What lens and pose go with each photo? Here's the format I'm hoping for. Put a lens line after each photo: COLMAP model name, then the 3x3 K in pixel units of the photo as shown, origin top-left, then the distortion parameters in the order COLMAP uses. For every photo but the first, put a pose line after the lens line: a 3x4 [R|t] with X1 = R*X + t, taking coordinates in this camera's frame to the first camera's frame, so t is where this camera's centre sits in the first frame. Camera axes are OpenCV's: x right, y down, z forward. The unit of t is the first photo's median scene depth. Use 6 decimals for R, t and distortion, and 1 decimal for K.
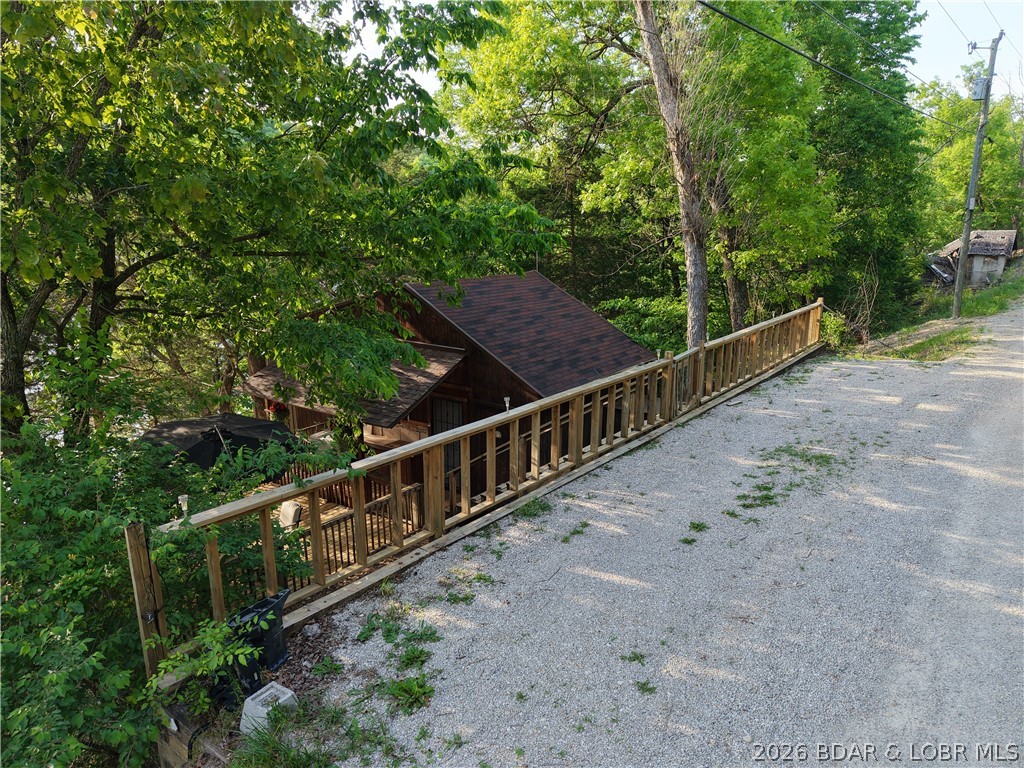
lens RADIAL K [[696.6, 0, 529.9], [0, 696.6, 356.0], [0, 0, 1]] dist [0.008522, -0.013749]
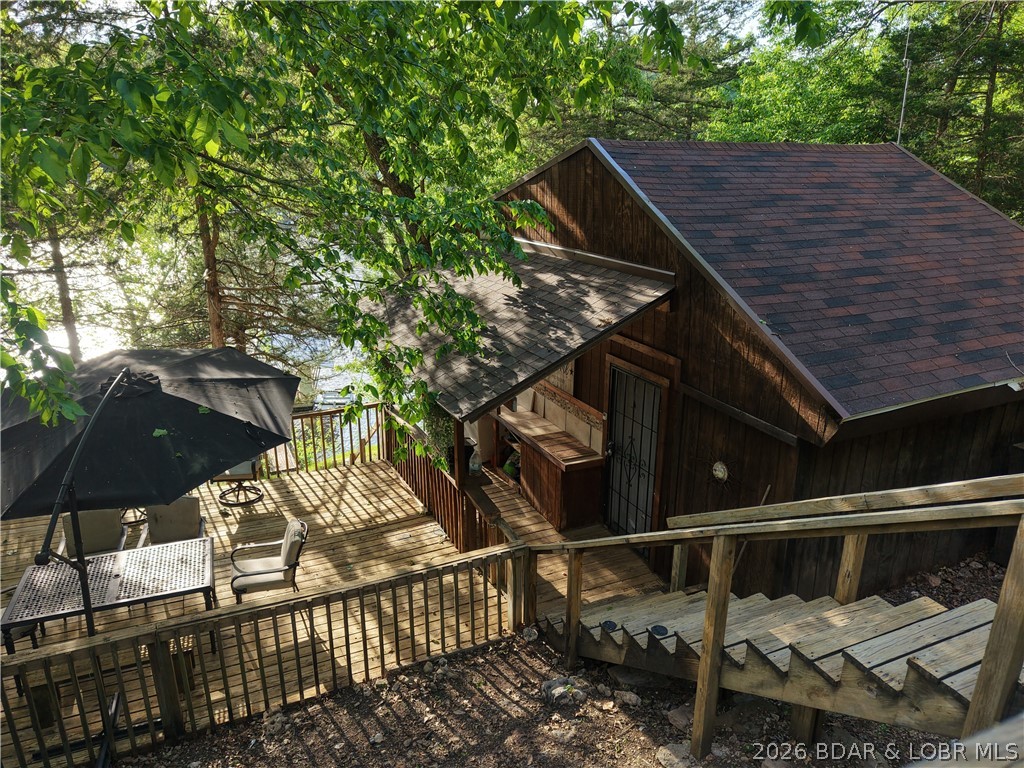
lens RADIAL K [[696.6, 0, 504.1], [0, 696.6, 381.4], [0, 0, 1]] dist [0.008522, -0.013749]
pose [[0.869418, 0.149888, -0.470792, 0.032903], [-0.094690, 0.985759, 0.138975, 0.006793], [0.484918, -0.076248, 0.871229, 0.509202]]
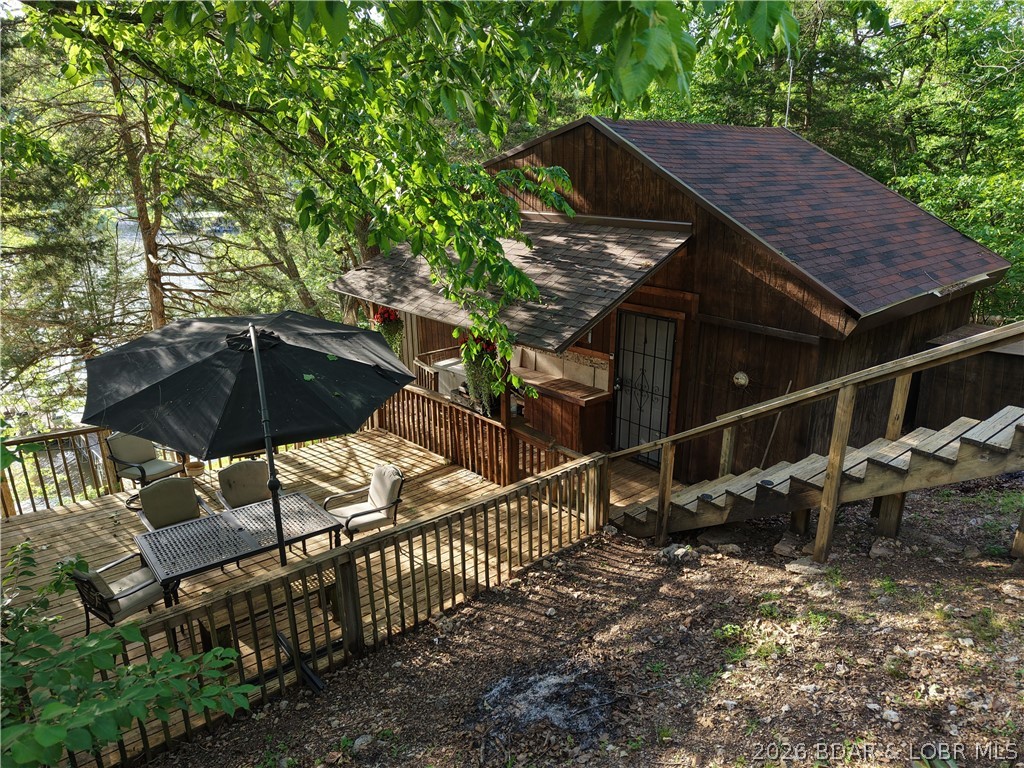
lens RADIAL K [[696.6, 0, 508.7], [0, 696.6, 383.2], [0, 0, 1]] dist [0.008522, -0.013749]
pose [[0.972373, 0.068660, -0.223108, -0.097105], [-0.042172, 0.991708, 0.121395, 0.052874], [0.229593, -0.108632, 0.967205, 0.383741]]
